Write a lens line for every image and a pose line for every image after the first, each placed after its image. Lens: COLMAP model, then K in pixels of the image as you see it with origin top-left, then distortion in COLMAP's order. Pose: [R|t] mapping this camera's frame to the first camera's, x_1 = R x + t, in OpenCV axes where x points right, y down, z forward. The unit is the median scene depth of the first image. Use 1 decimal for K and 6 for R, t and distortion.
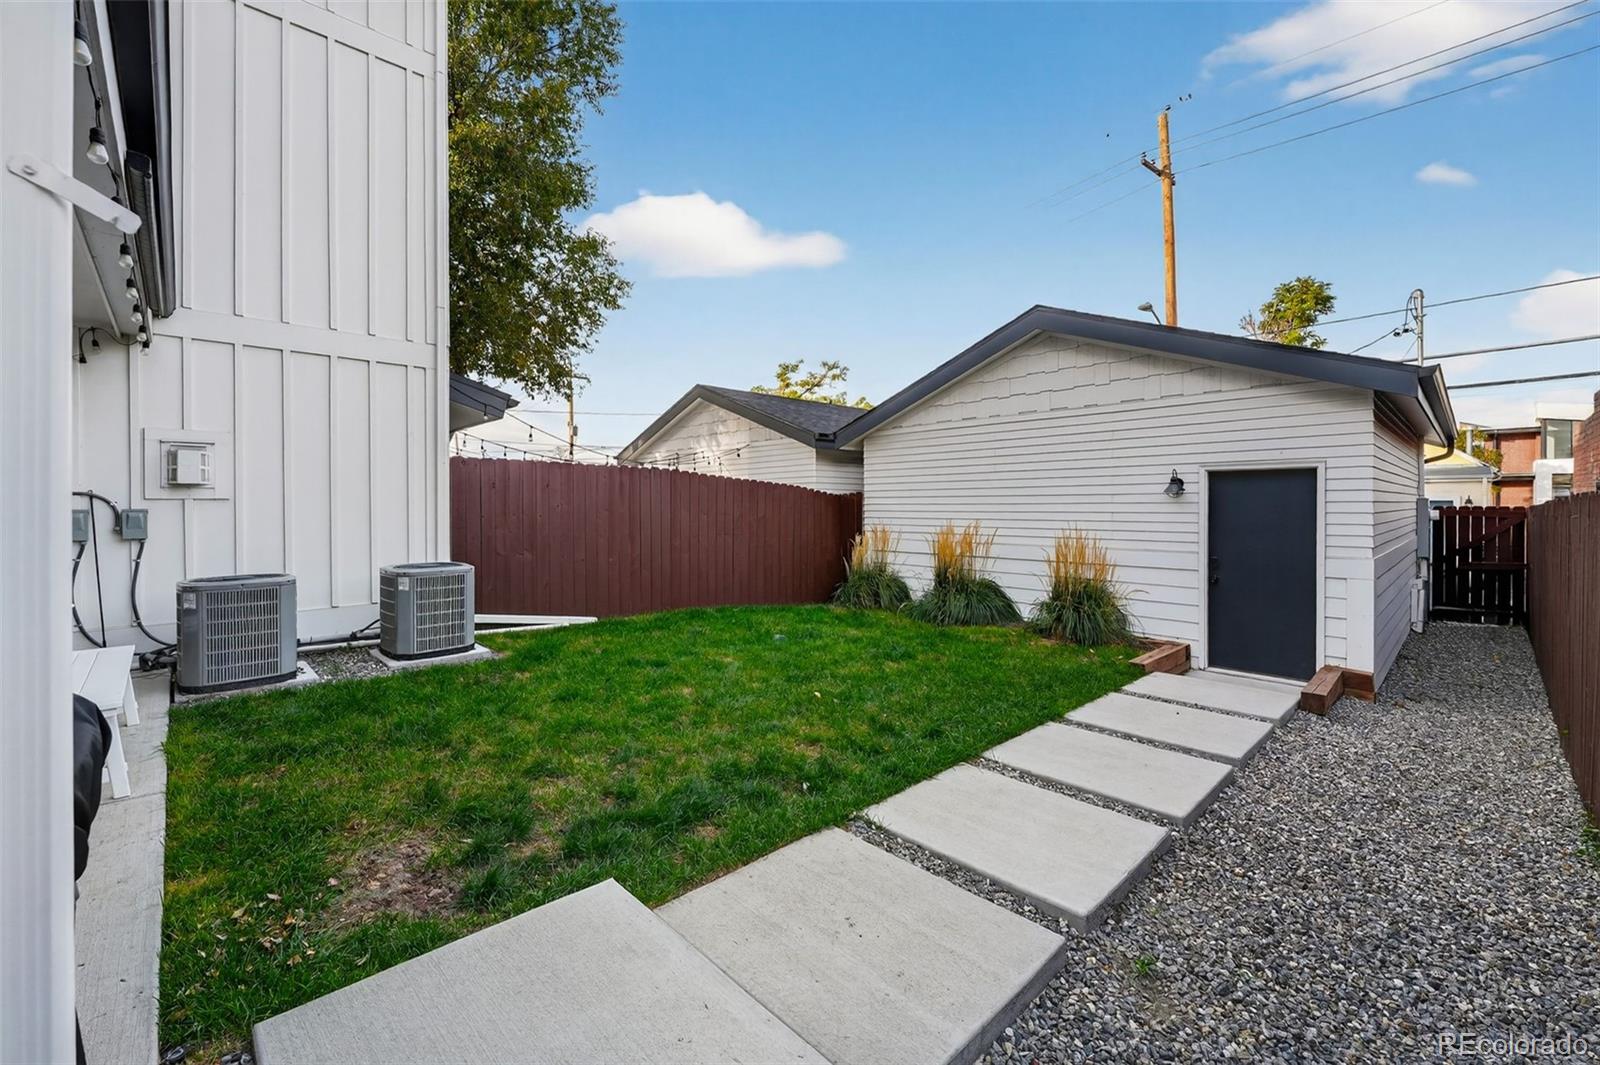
lens RADIAL K [[653.4, 0, 795.5], [0, 653.4, 517.0], [0, 0, 1]] dist [-0.000128, -0.000022]
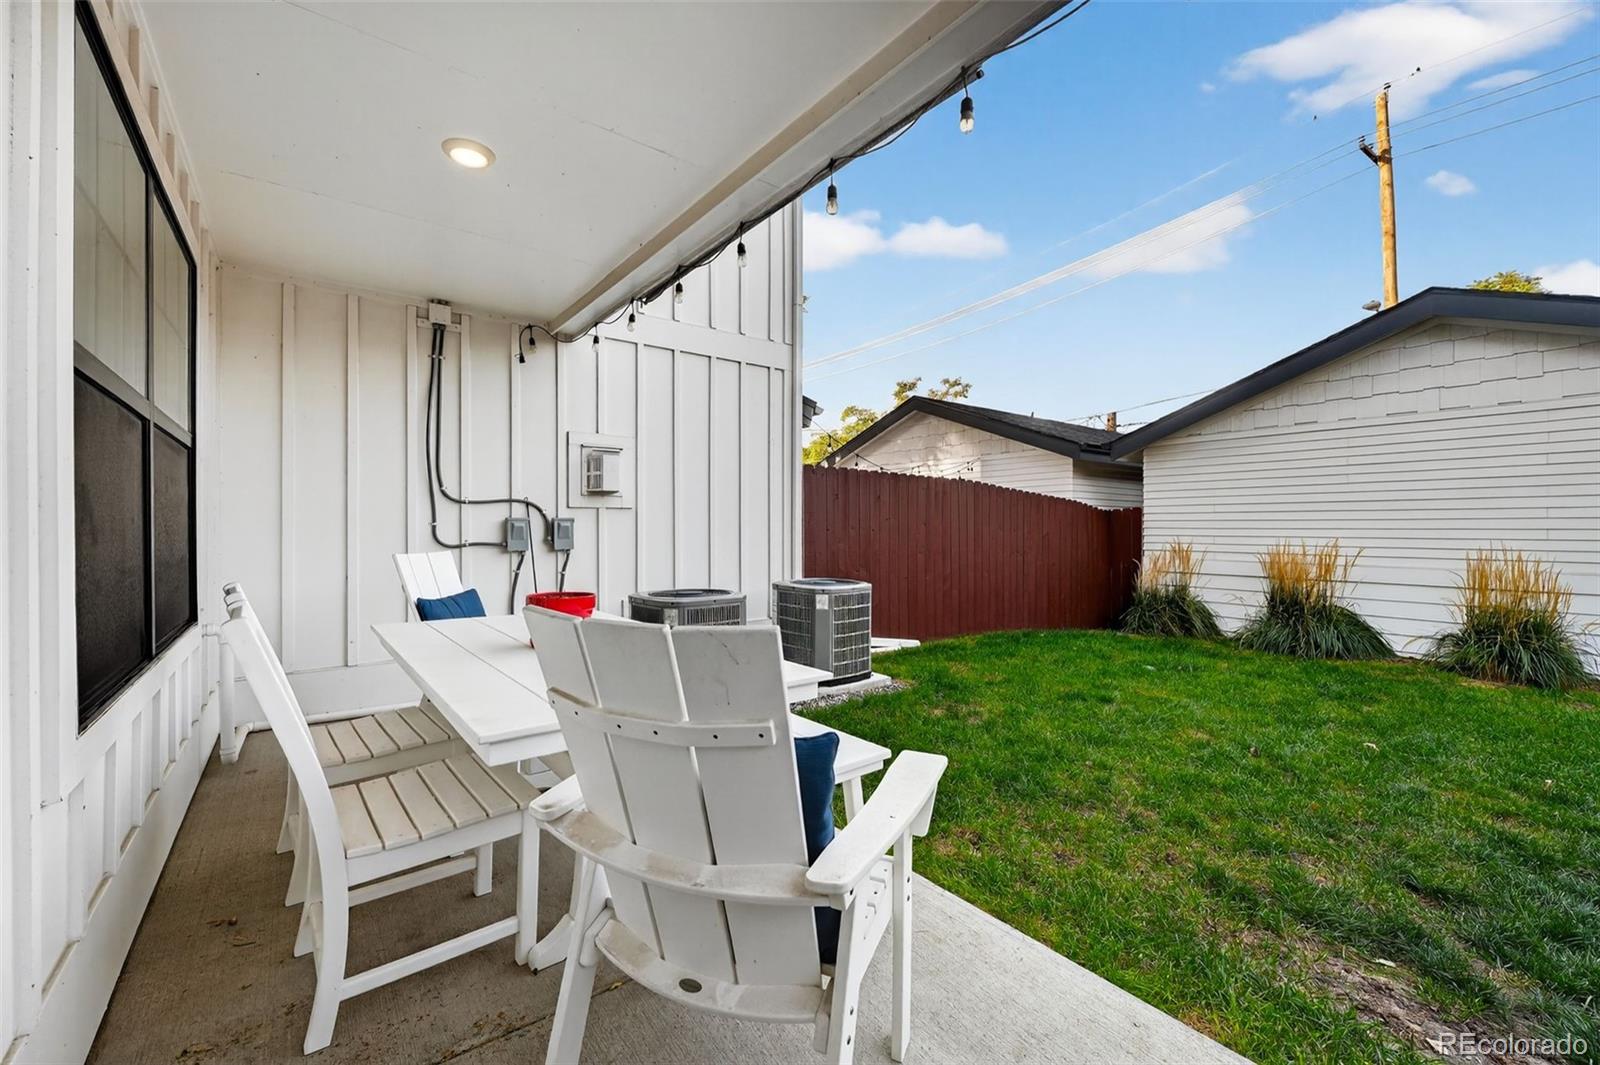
lens RADIAL K [[653.4, 0, 809.9], [0, 653.4, 531.5], [0, 0, 1]] dist [-0.000128, -0.000022]
pose [[0.994229, 0.005581, -0.107133, -0.334090], [-0.006639, 0.999933, -0.009526, 0.008620], [0.107073, 0.010182, 0.994199, 0.062448]]
